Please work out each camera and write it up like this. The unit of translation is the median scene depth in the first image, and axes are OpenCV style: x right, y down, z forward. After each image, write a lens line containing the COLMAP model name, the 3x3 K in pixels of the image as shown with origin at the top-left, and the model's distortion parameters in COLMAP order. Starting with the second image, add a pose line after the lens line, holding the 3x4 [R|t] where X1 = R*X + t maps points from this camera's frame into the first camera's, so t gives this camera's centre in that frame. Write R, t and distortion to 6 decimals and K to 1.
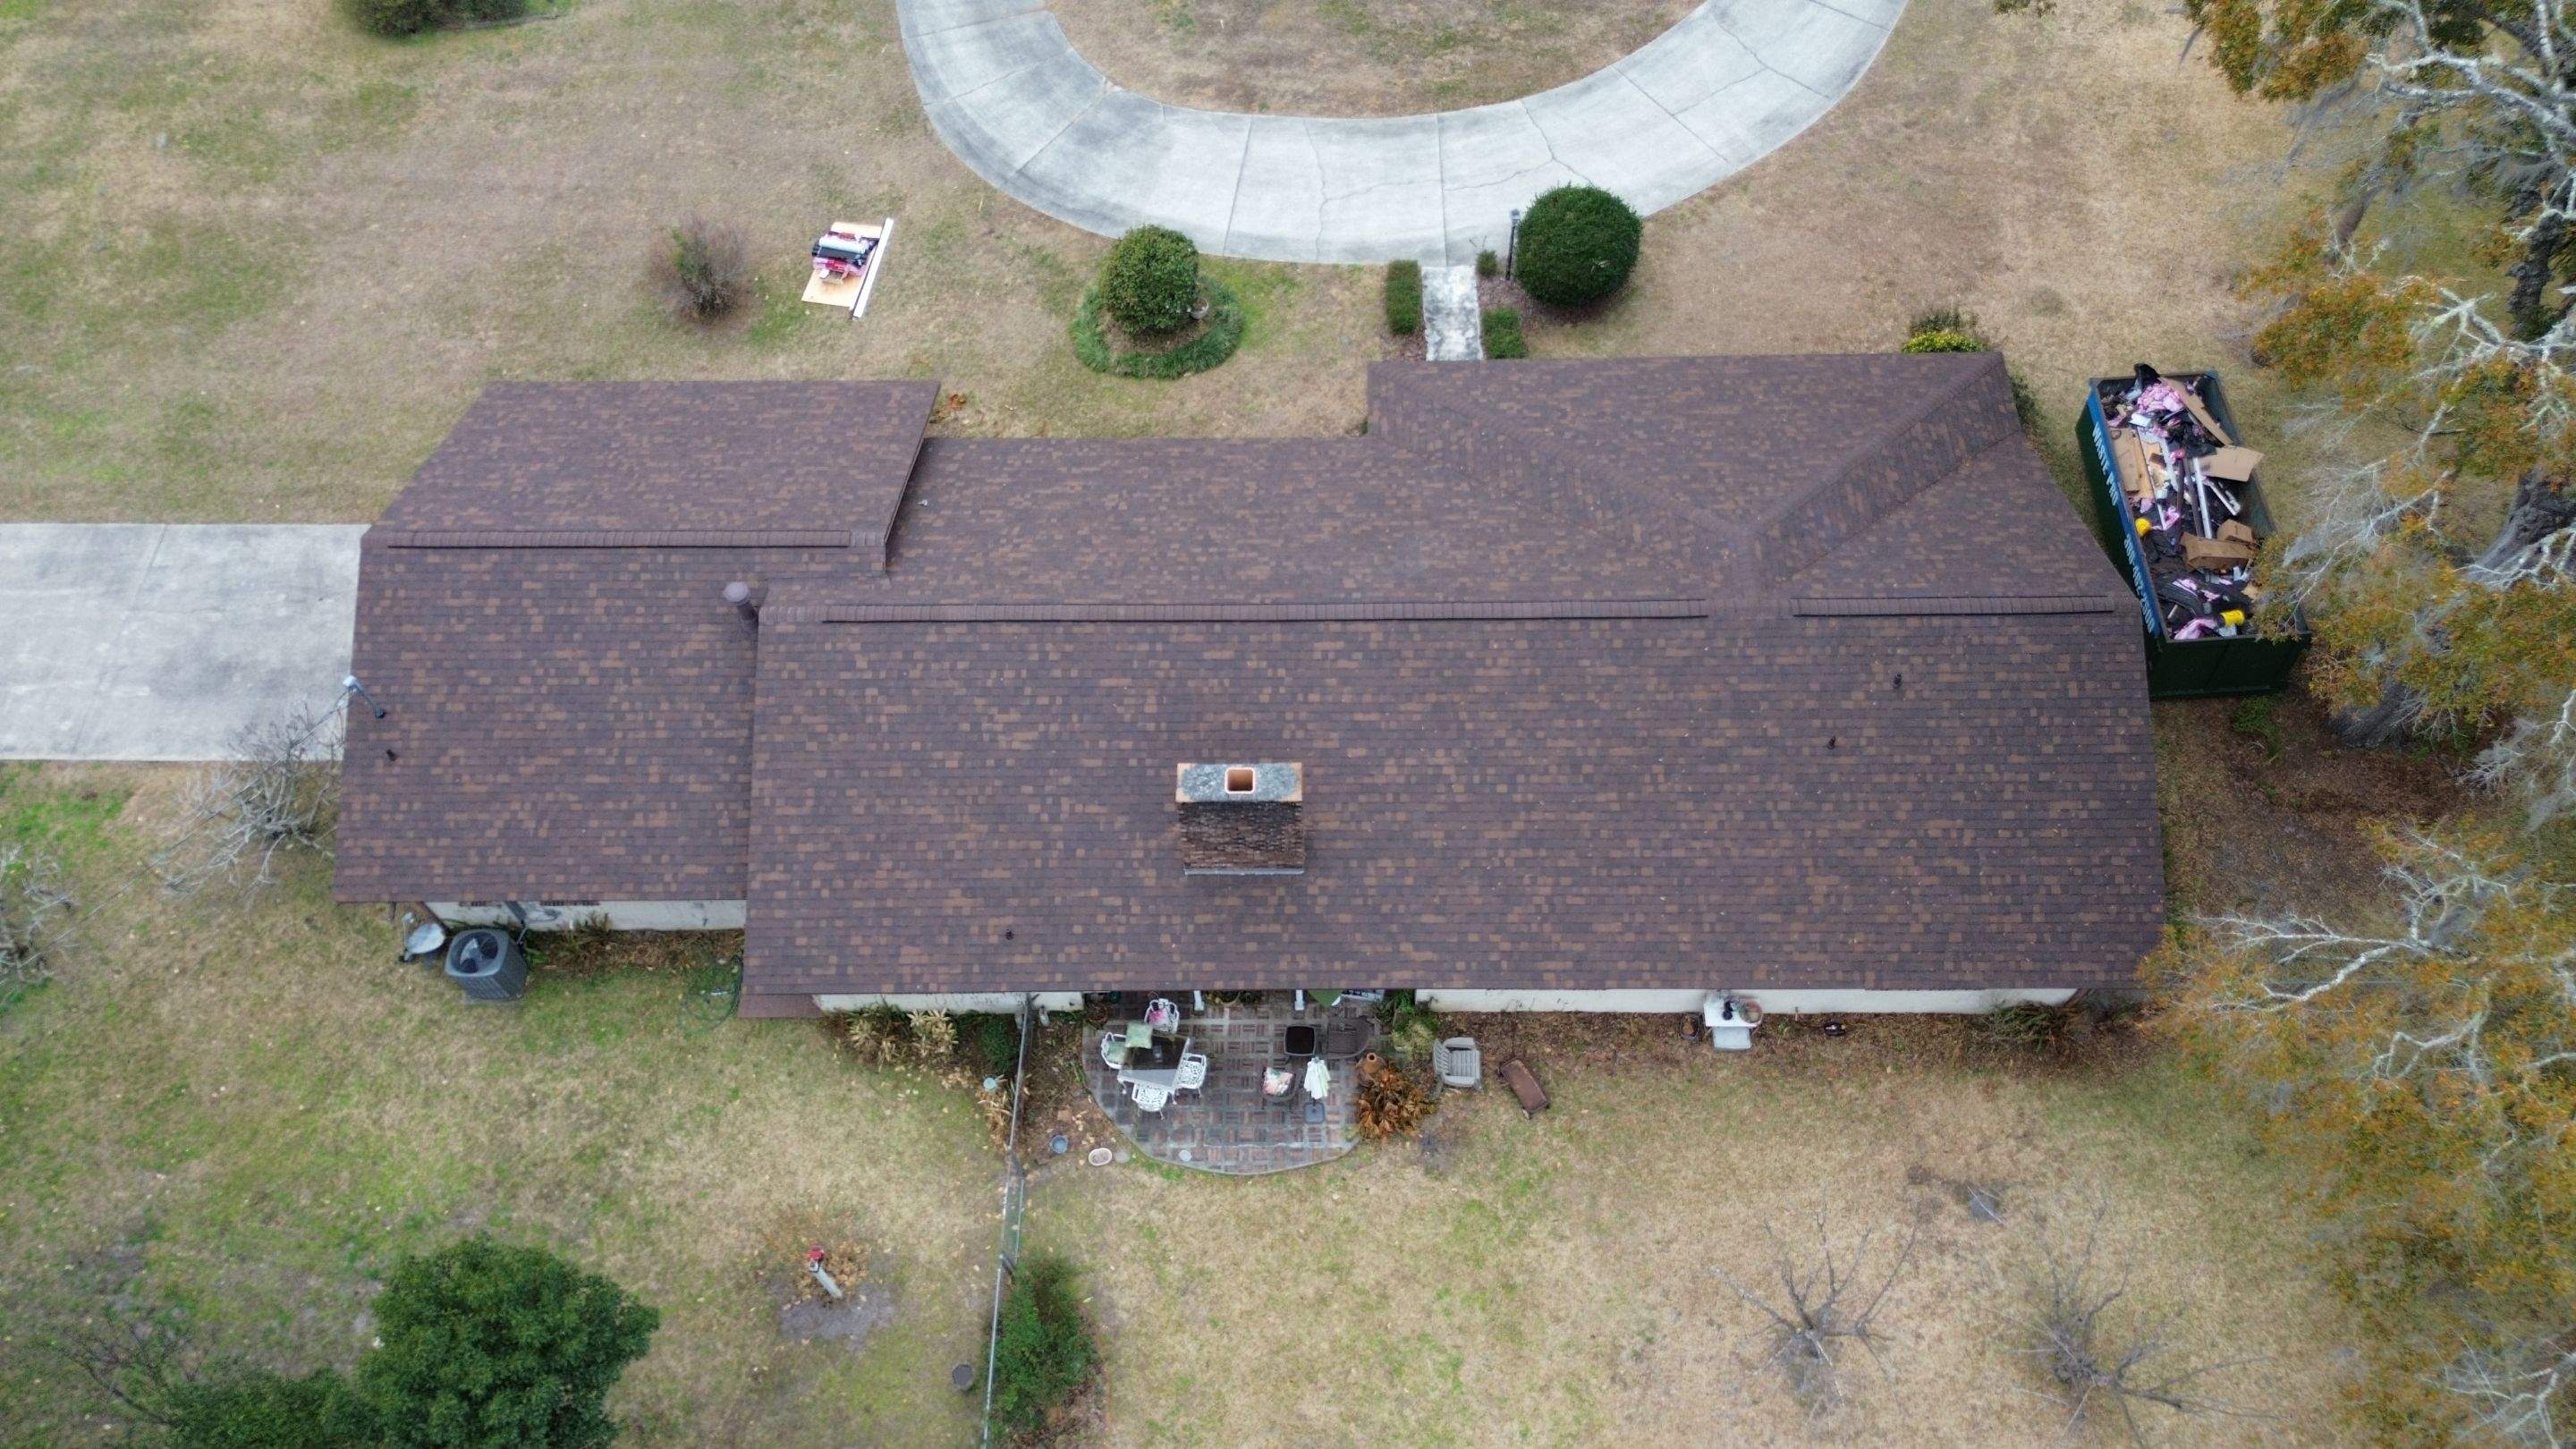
lens RADIAL K [[1823.0, 0, 1301.8], [0, 1823.0, 715.0], [0, 0, 1]] dist [0.066652, -0.060938]
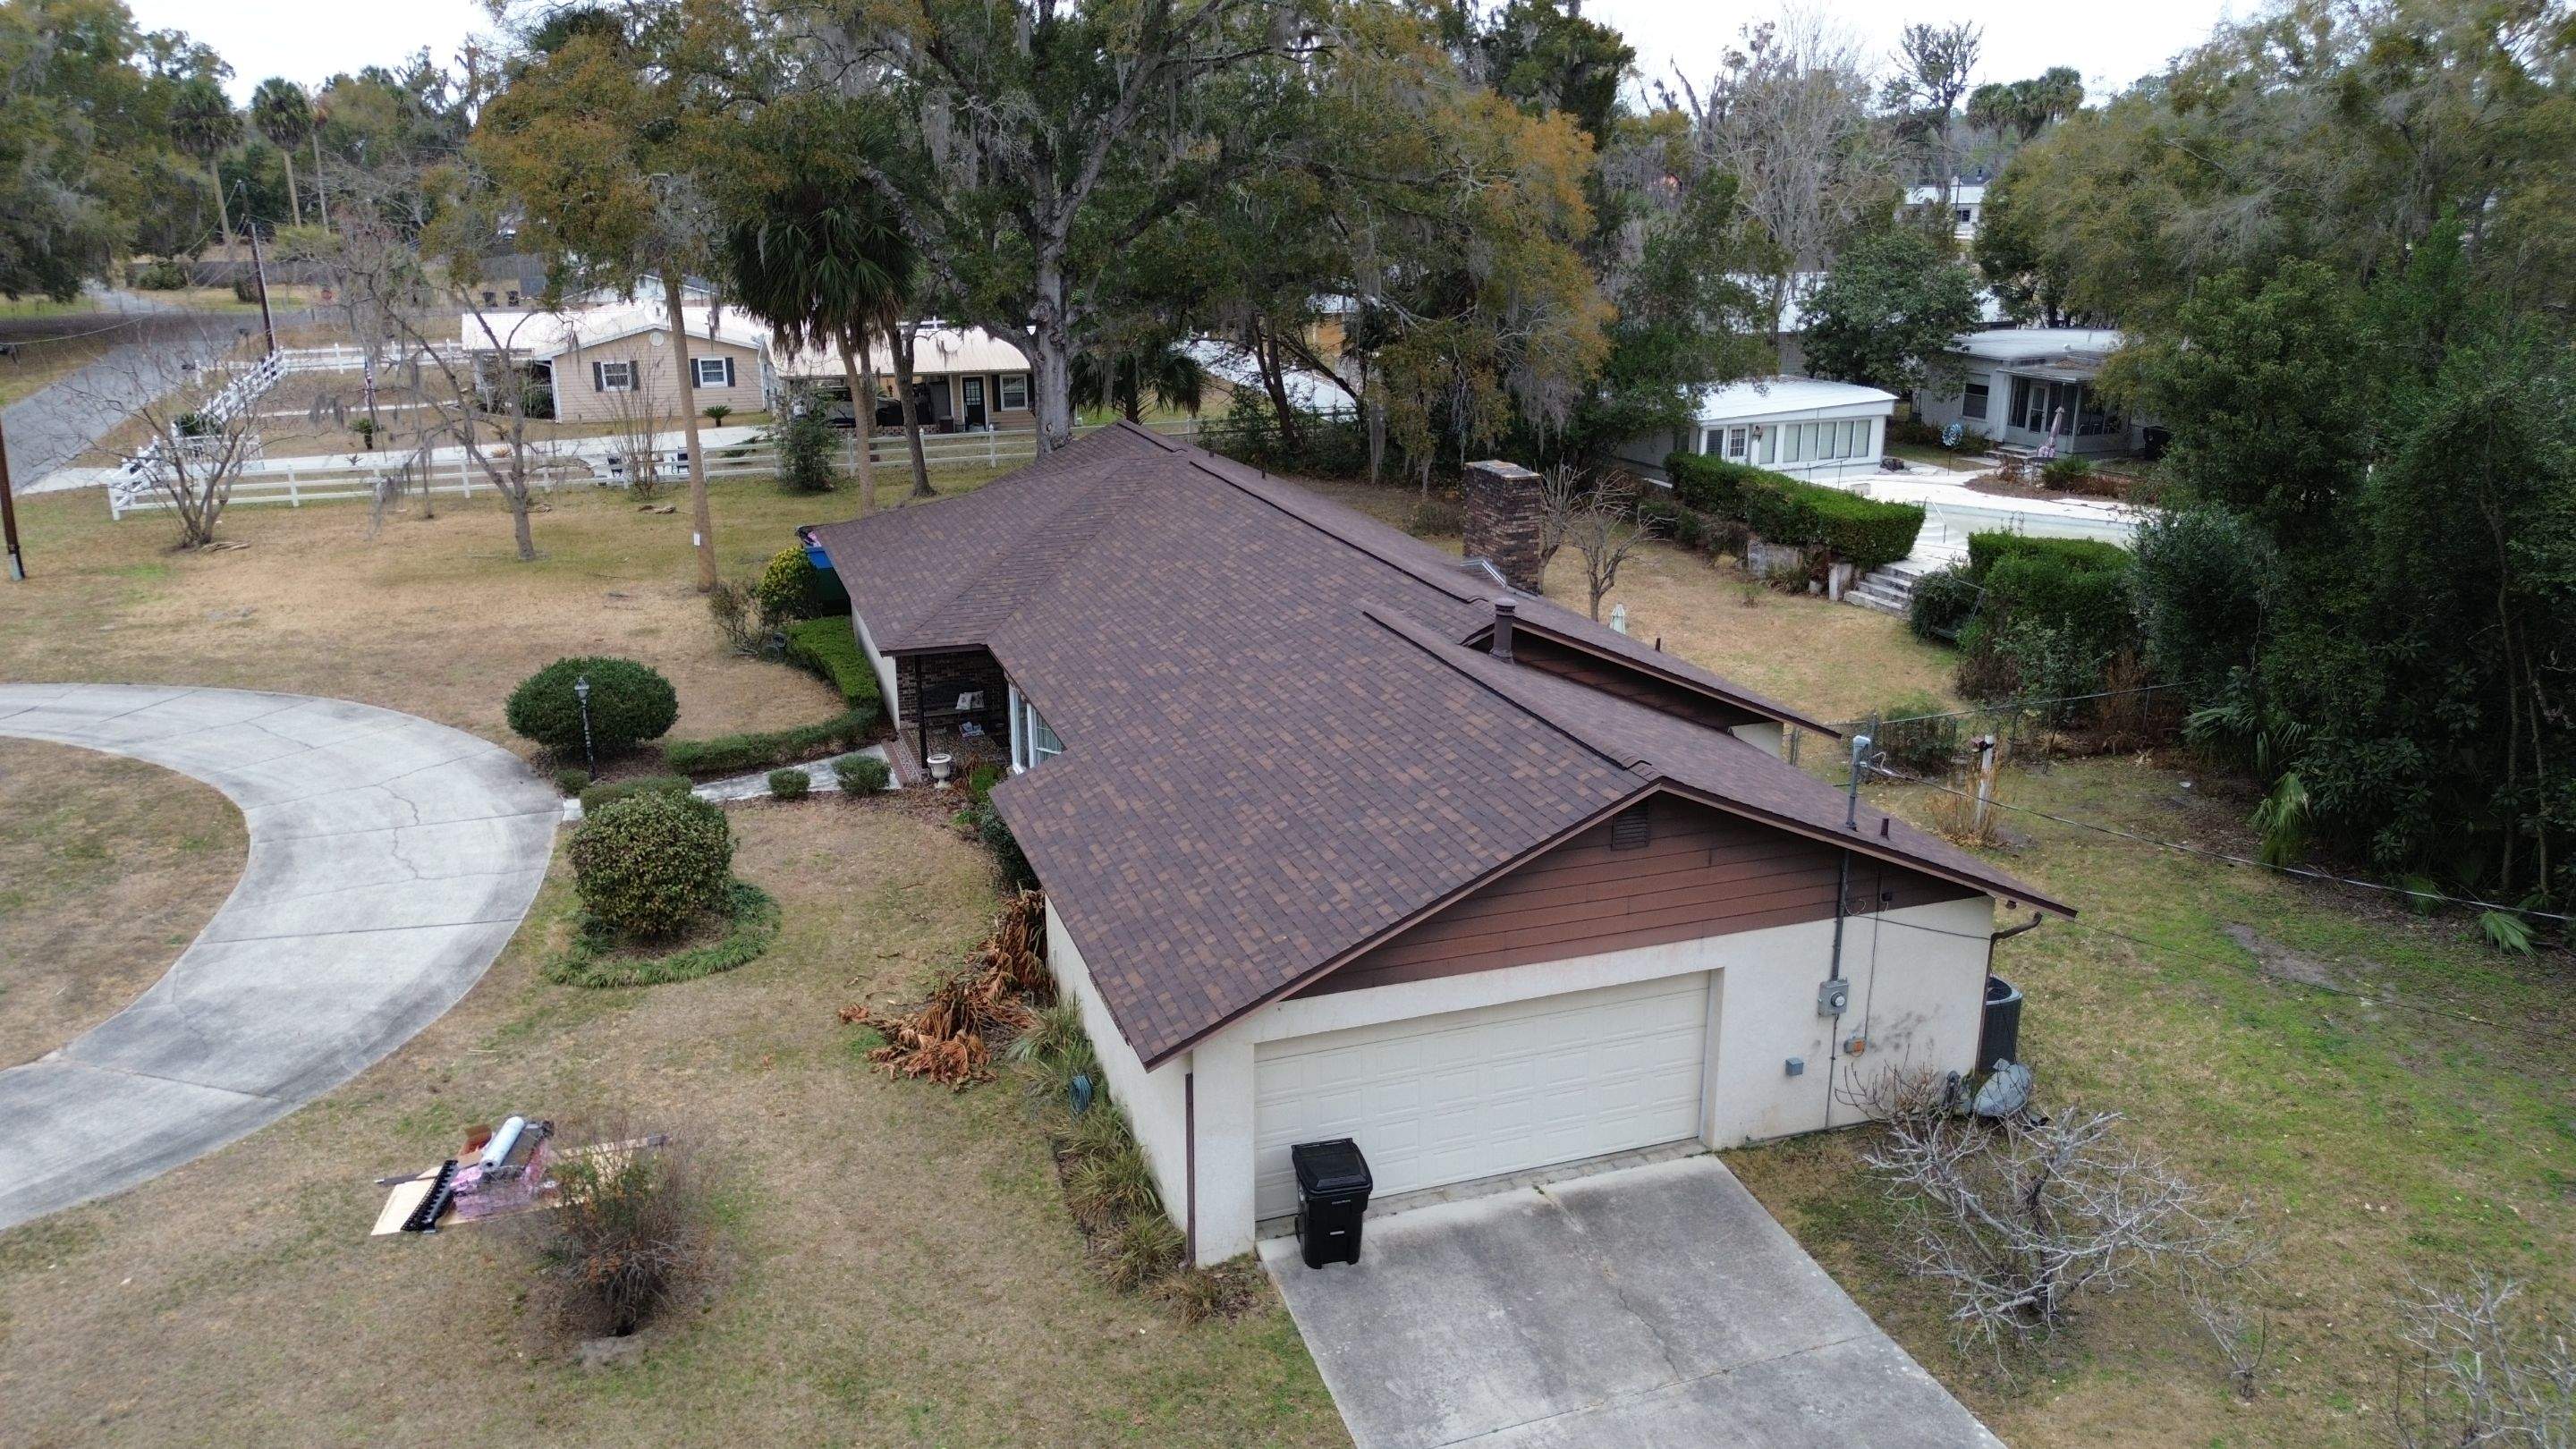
lens RADIAL K [[1823.0, 0, 1295.4], [0, 1823.0, 725.0], [0, 0, 1]] dist [0.066652, -0.060938]
pose [[-0.329759, -0.264702, 0.906197, -1.051984], [0.805509, 0.421719, 0.416304, -0.470953], [-0.492356, 0.867229, 0.074154, 1.033861]]
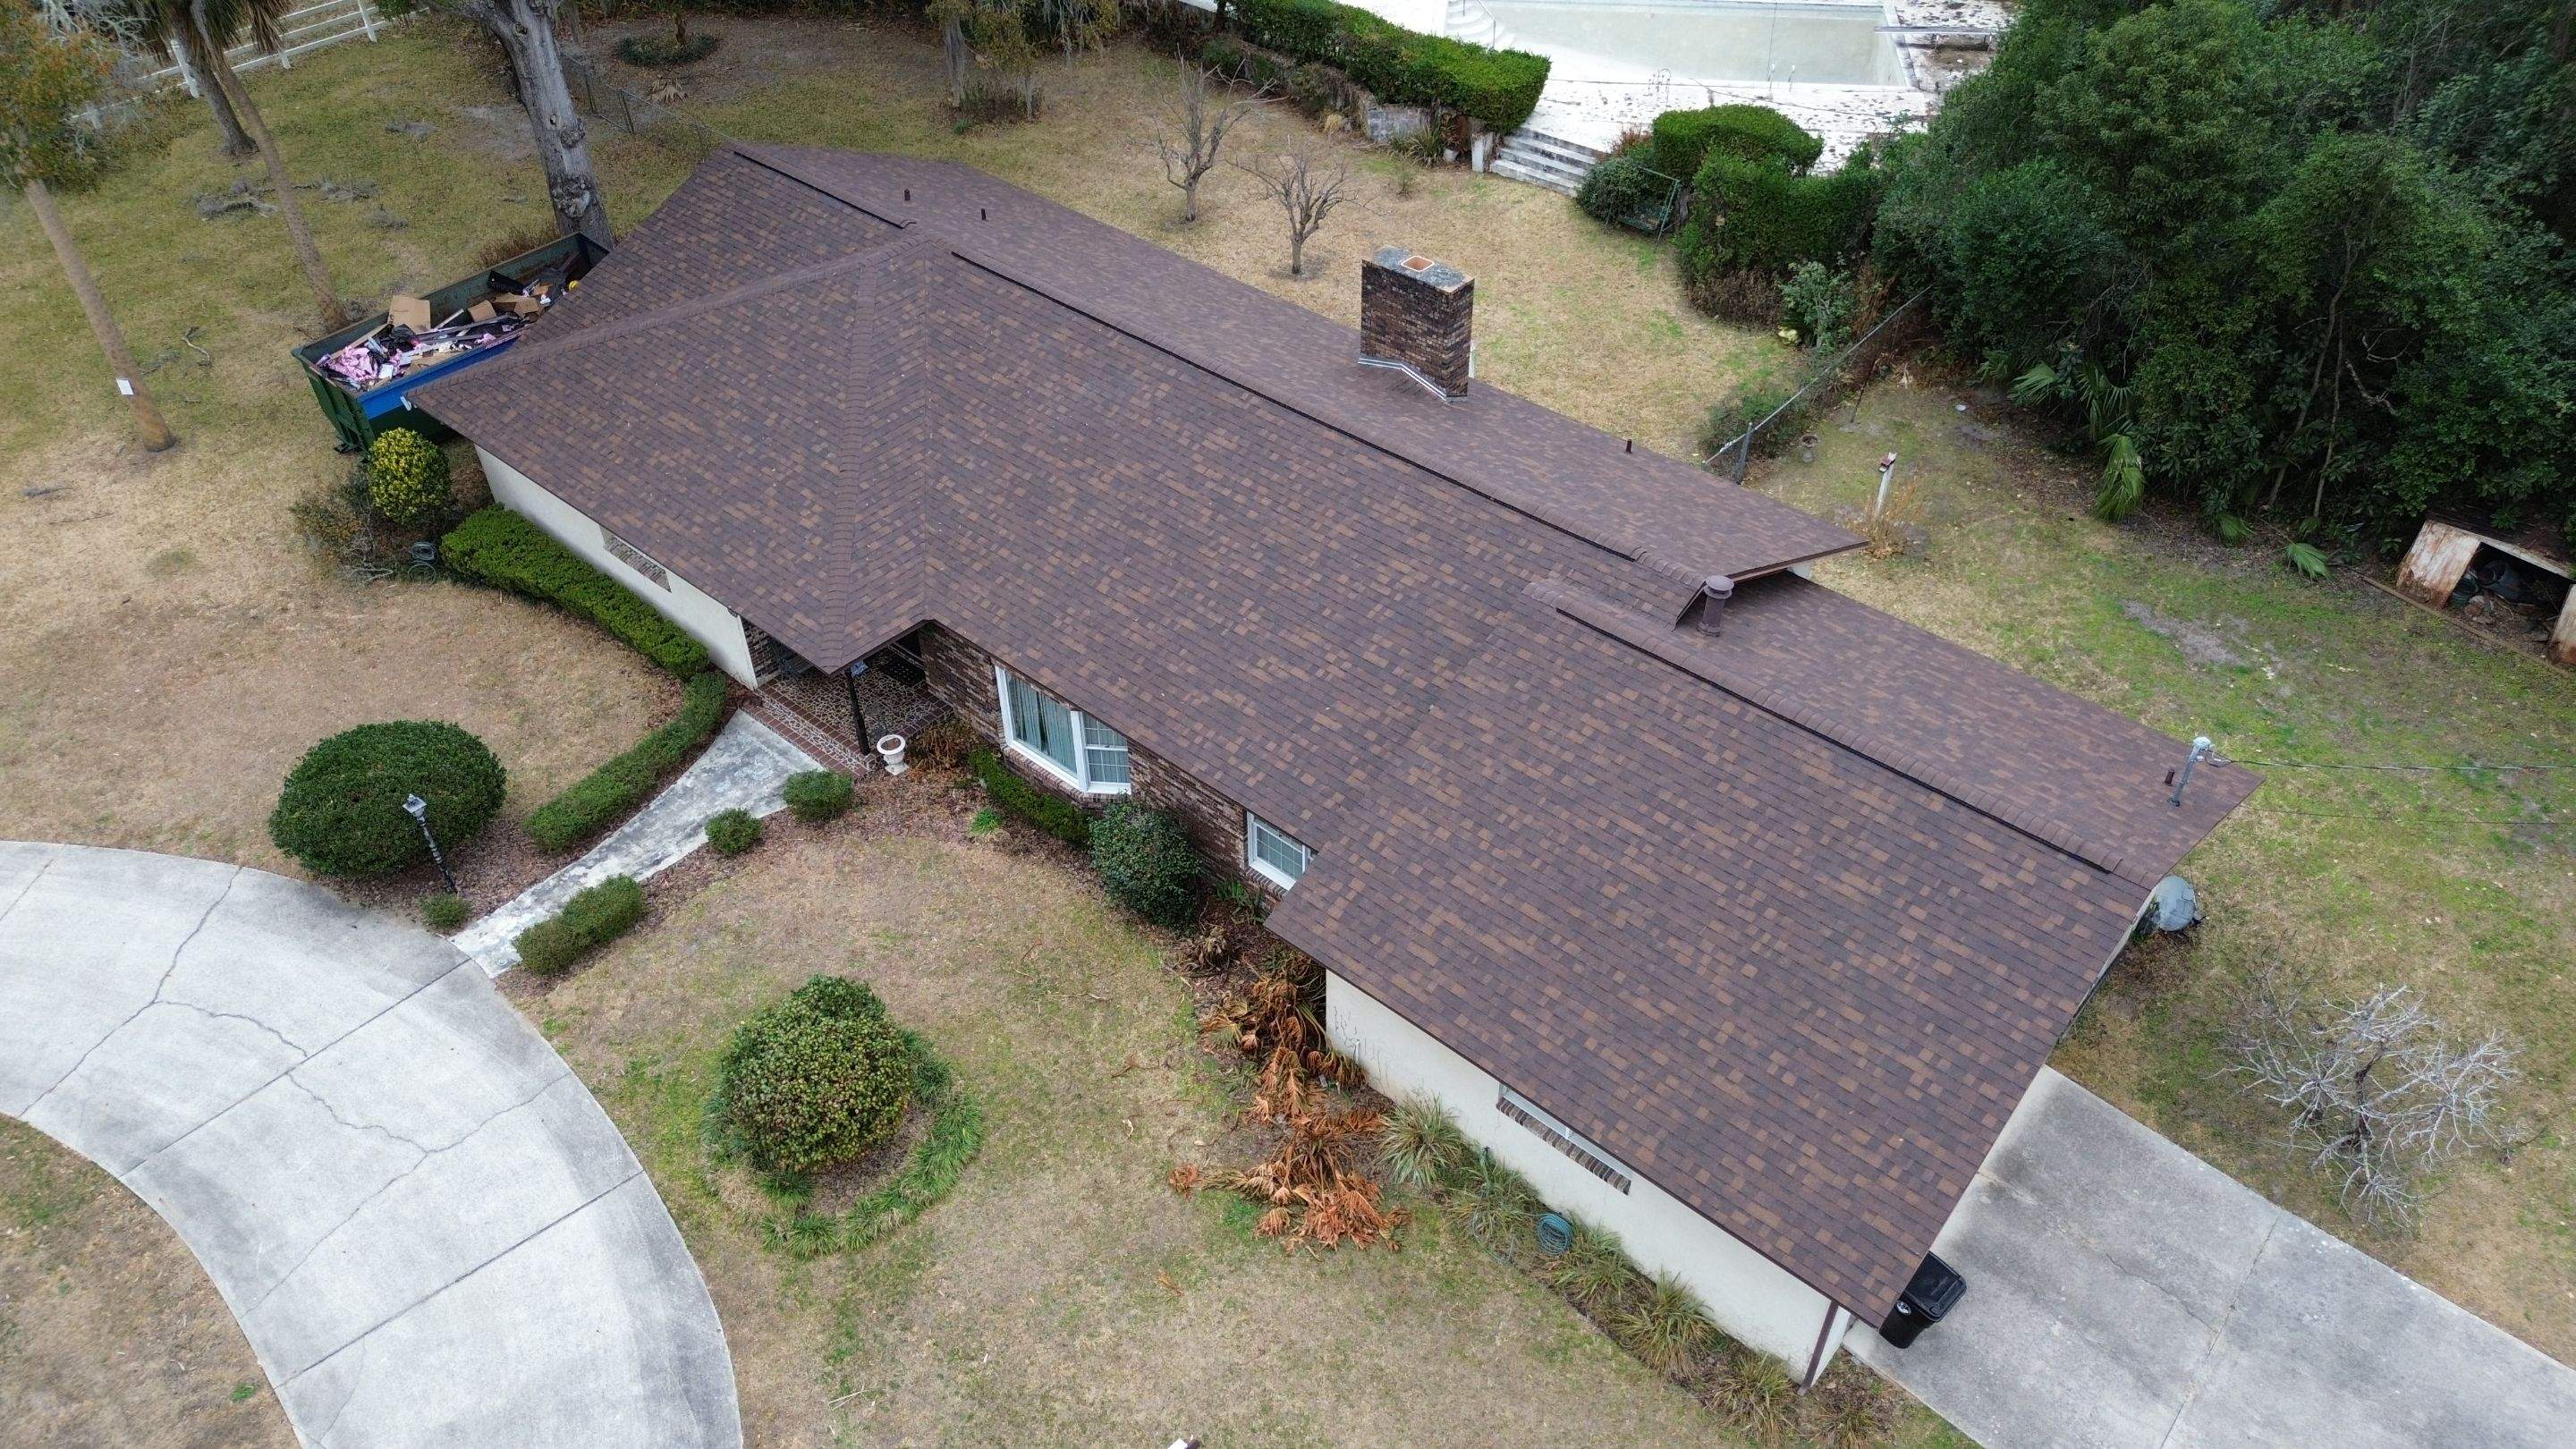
lens RADIAL K [[1823.0, 0, 1295.2], [0, 1823.0, 721.1], [0, 0, 1]] dist [0.066652, -0.060938]
pose [[-0.752085, -0.419842, 0.508037, -0.610043], [0.566574, -0.018066, 0.823813, -0.858135], [-0.336693, 0.907418, 0.251458, 0.912595]]
